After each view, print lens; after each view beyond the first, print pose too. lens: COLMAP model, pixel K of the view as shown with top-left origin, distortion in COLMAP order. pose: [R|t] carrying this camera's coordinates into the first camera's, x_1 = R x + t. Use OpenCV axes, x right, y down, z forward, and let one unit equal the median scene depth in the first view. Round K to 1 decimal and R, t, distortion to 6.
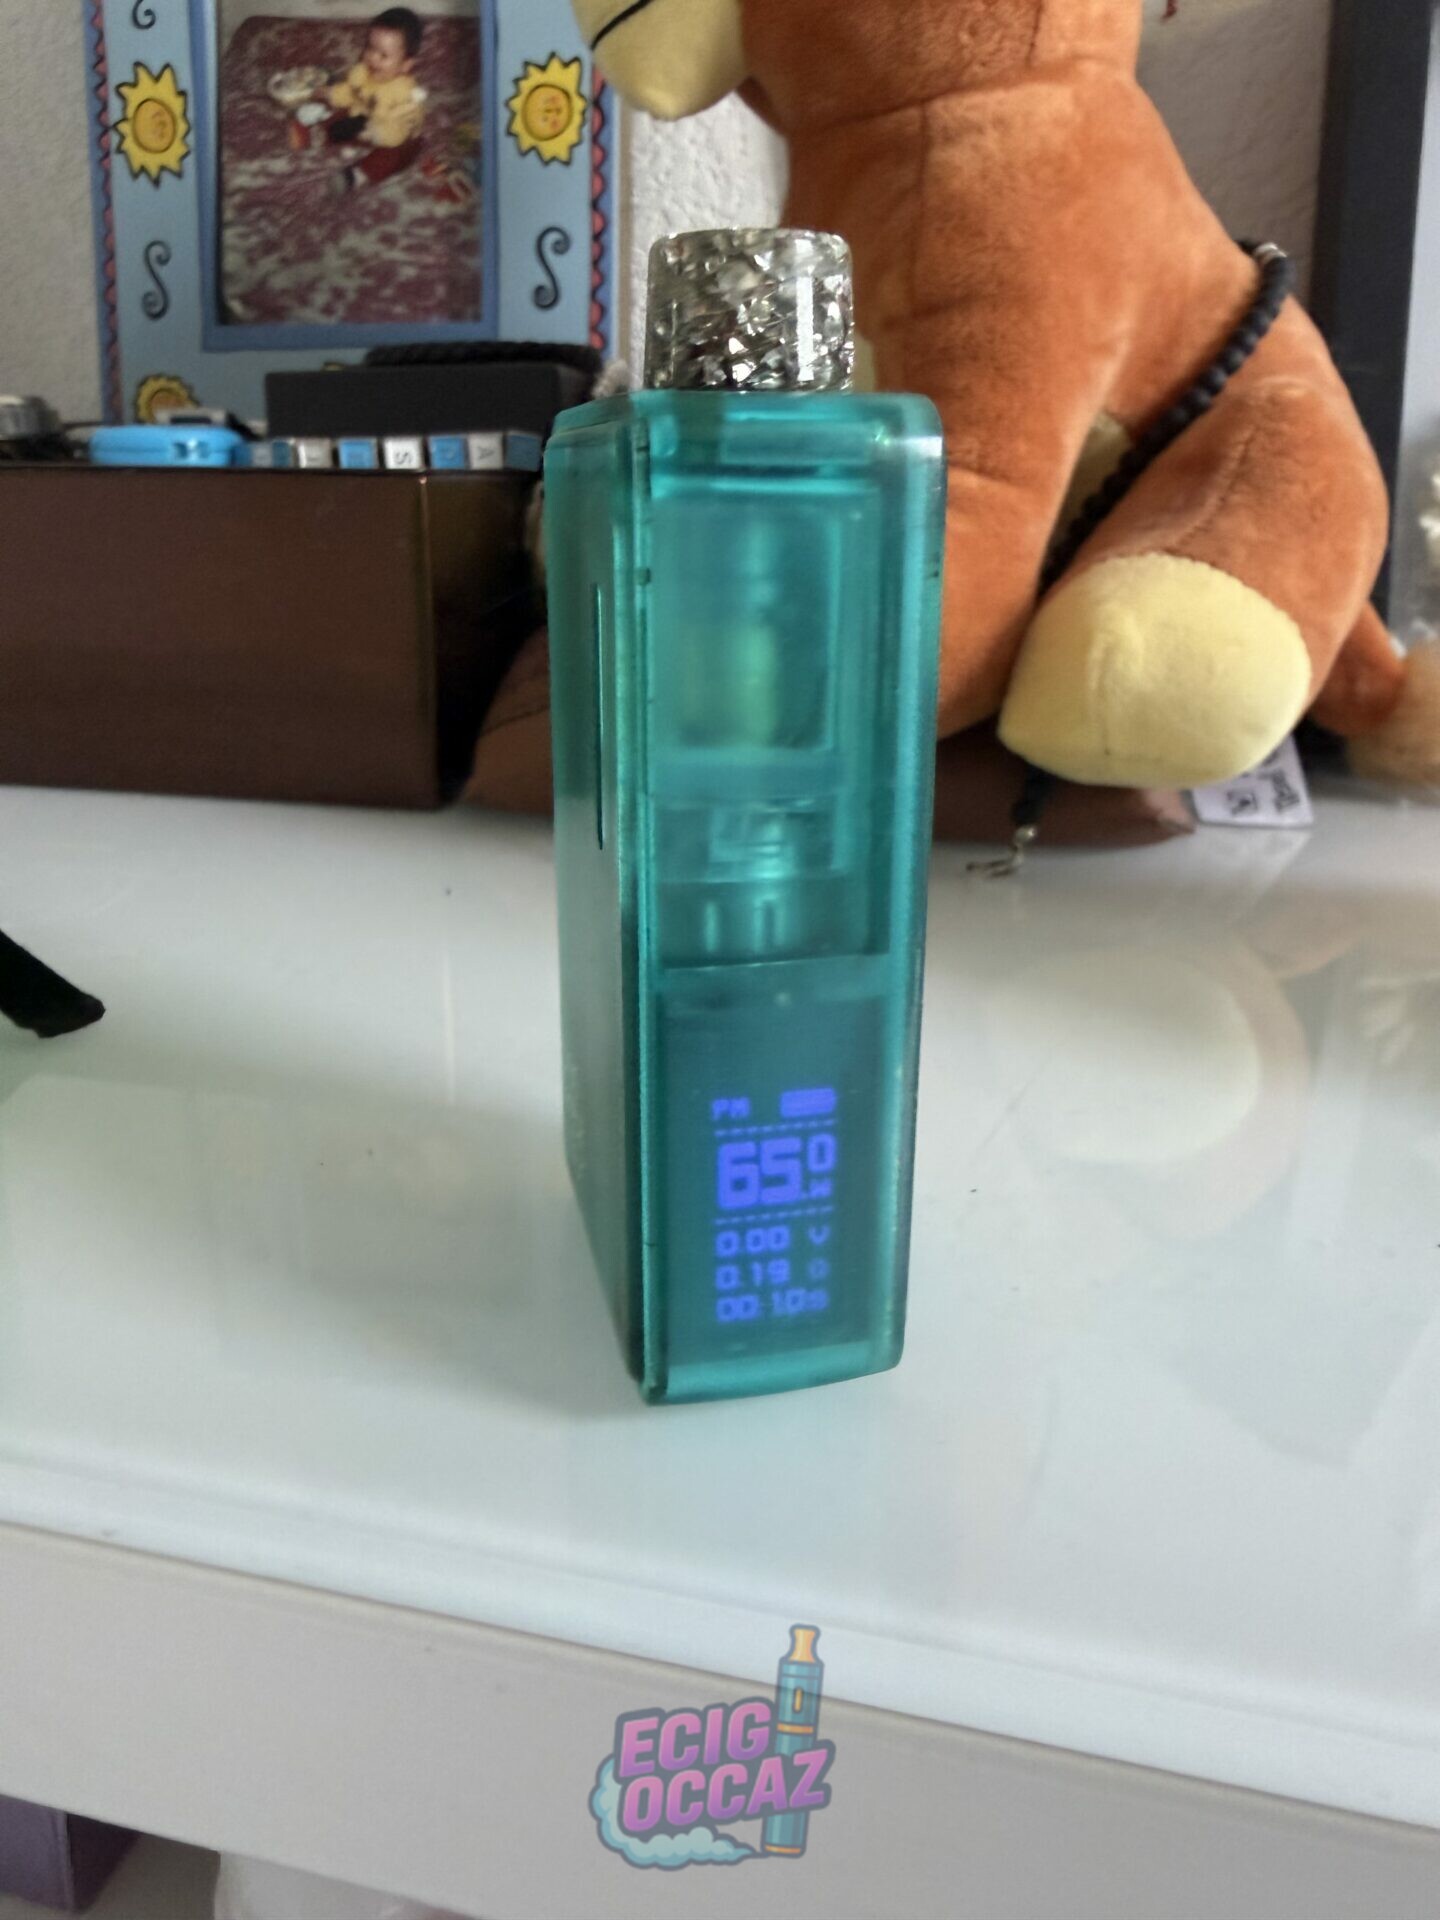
lens RADIAL K [[1426.3, 0, 717.8], [0, 1426.3, 850.3], [0, 0, 1]] dist [-0.003850, 0.004622]
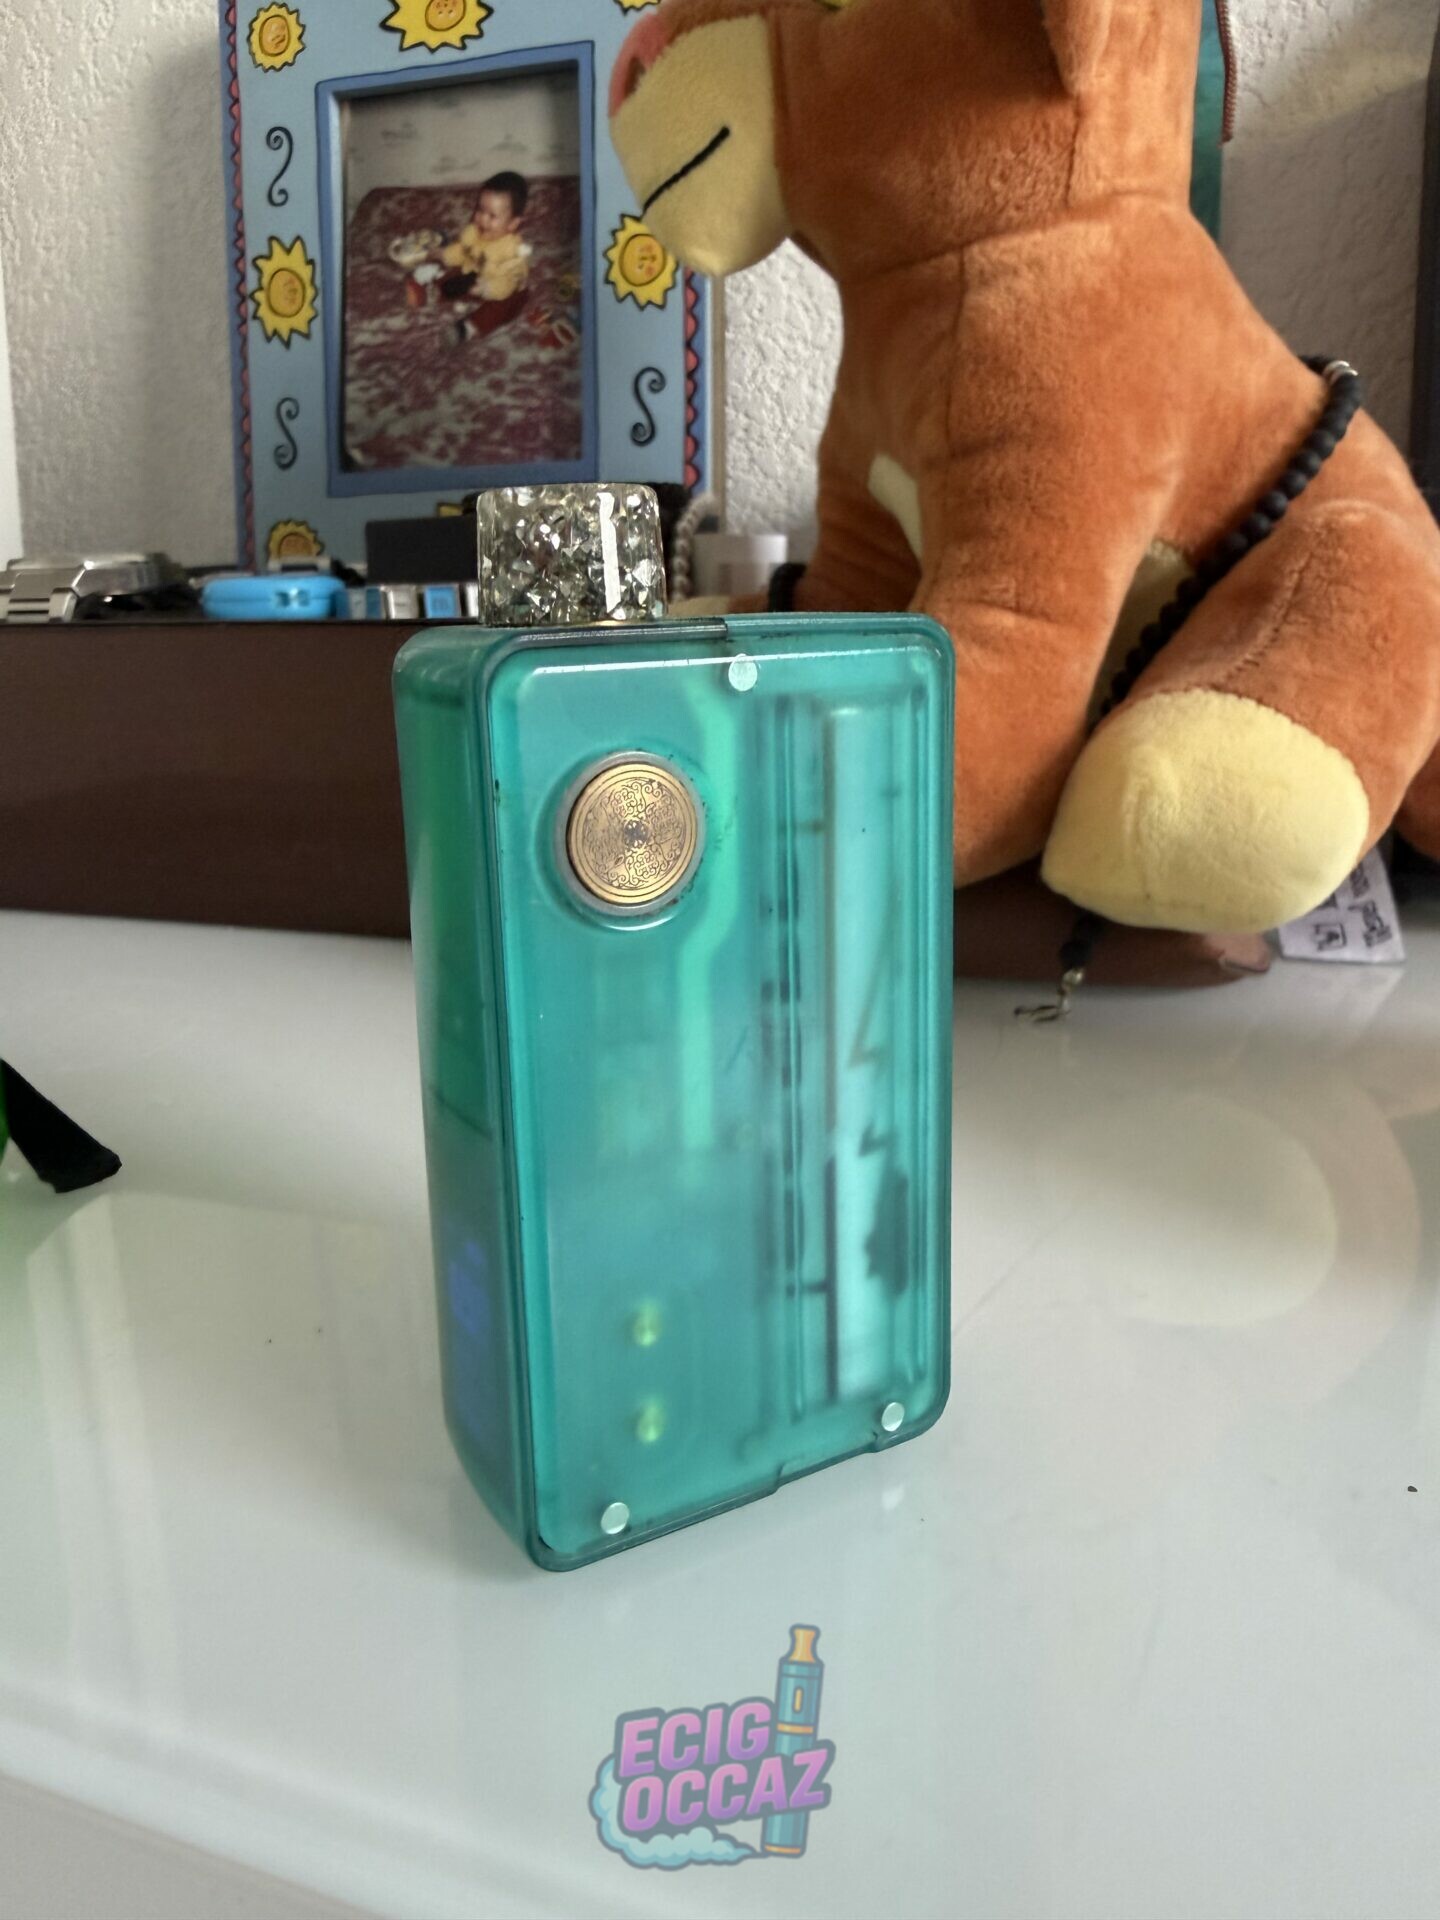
lens RADIAL K [[1420.4, 0, 717.6], [0, 1420.4, 851.5], [0, 0, 1]] dist [-0.000182, -0.001753]
pose [[0.992155, -0.008706, -0.124712, 0.059115], [0.001132, 0.998157, -0.060680, -0.023566], [0.125010, 0.060062, 0.990336, 0.006226]]
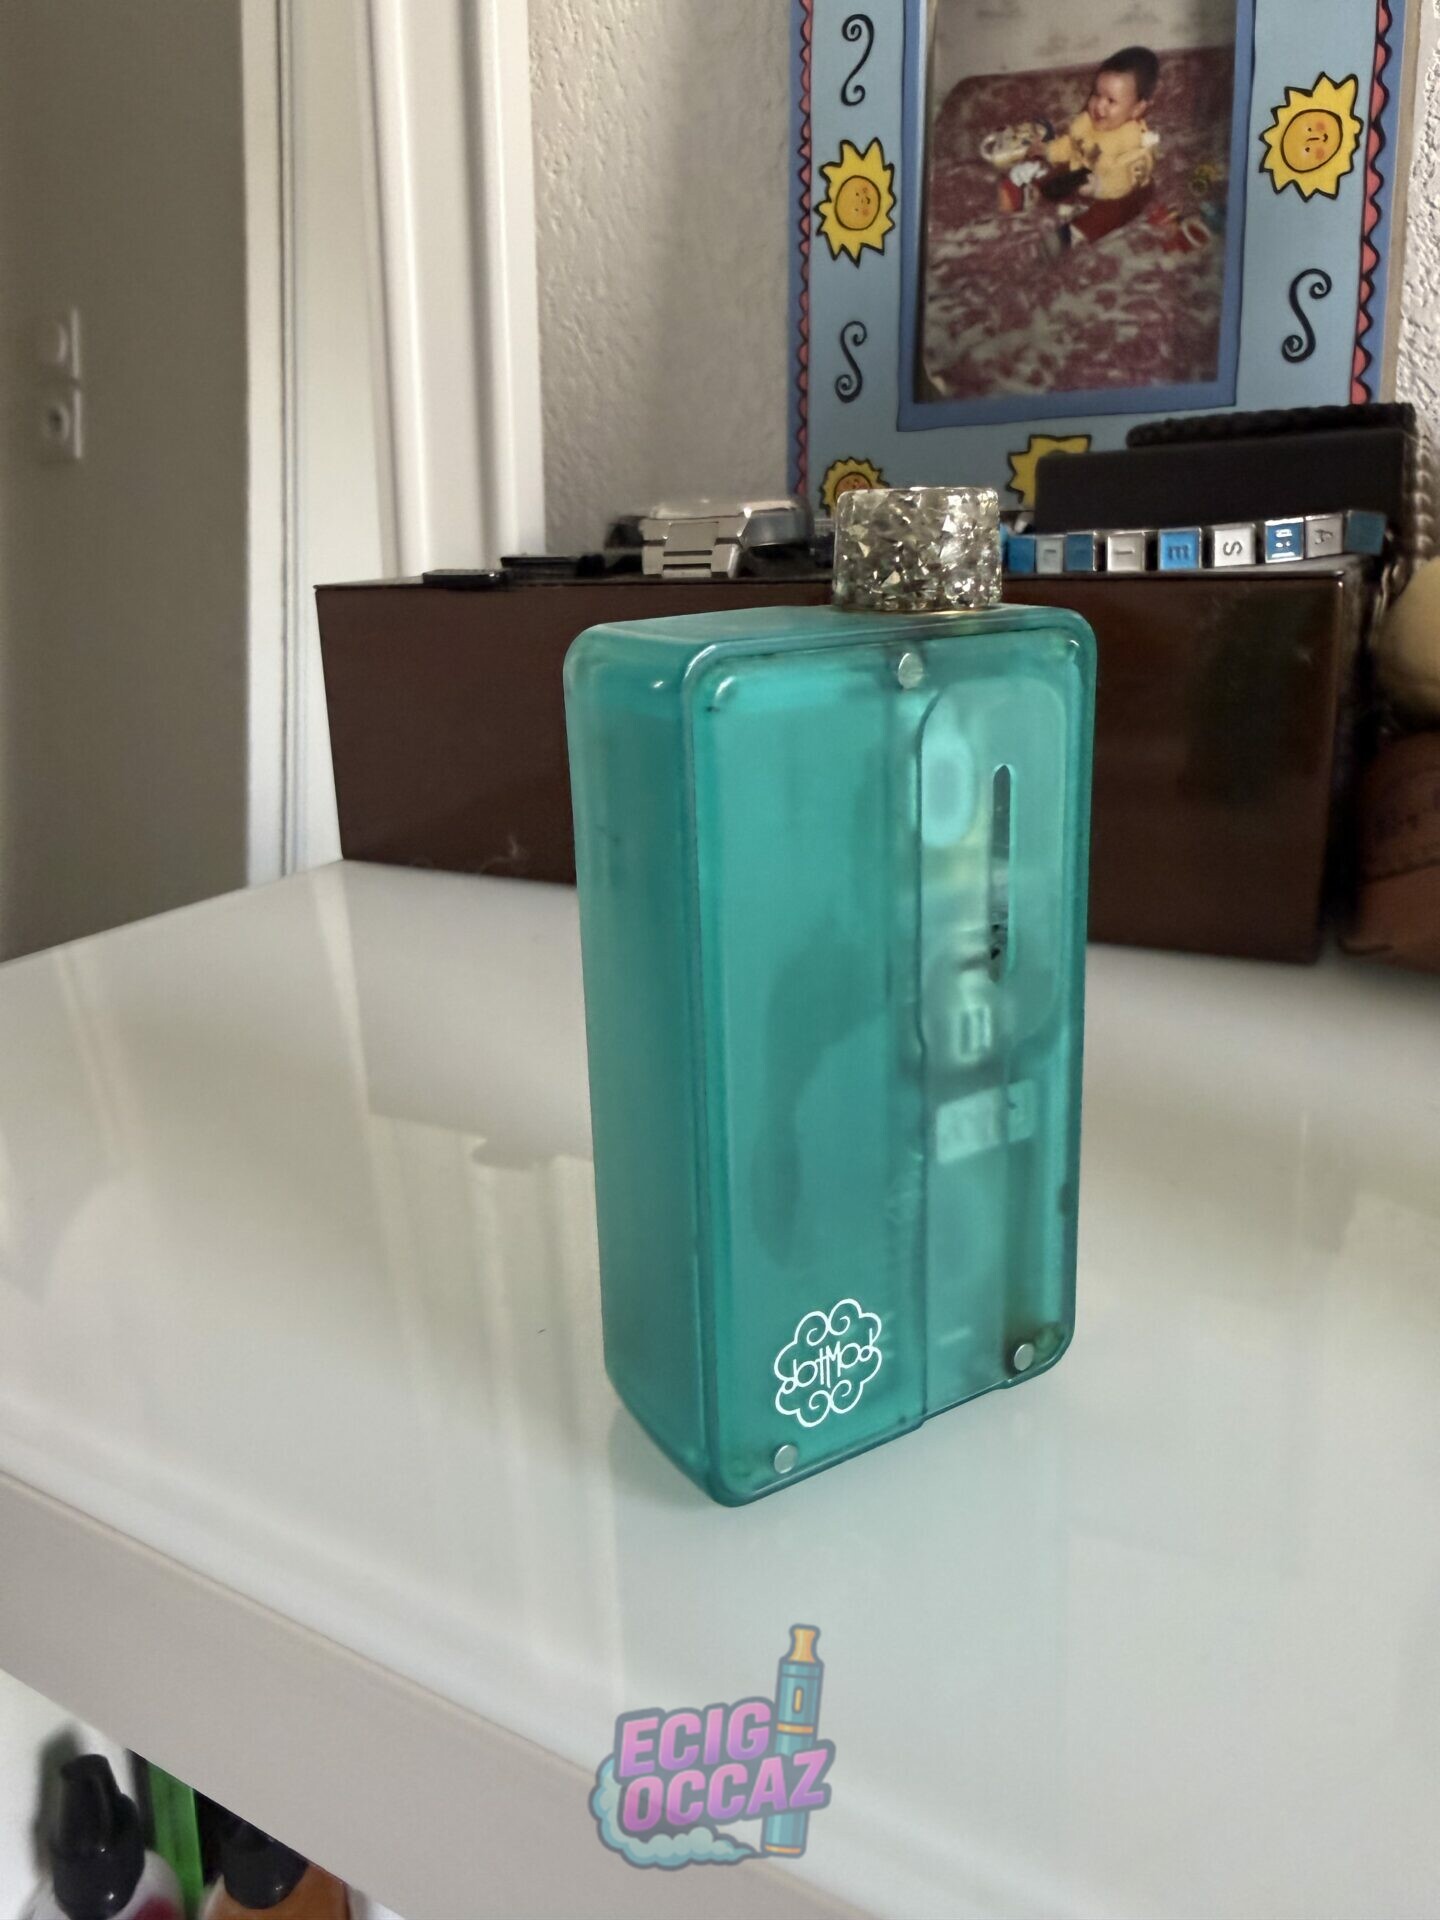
lens RADIAL K [[1420.4, 0, 717.6], [0, 1420.4, 851.5], [0, 0, 1]] dist [-0.000182, -0.001753]
pose [[0.960761, 0.019327, -0.276704, -0.218363], [-0.024908, 0.999551, -0.016672, -0.051451], [0.276258, 0.022910, 0.960811, 0.058523]]
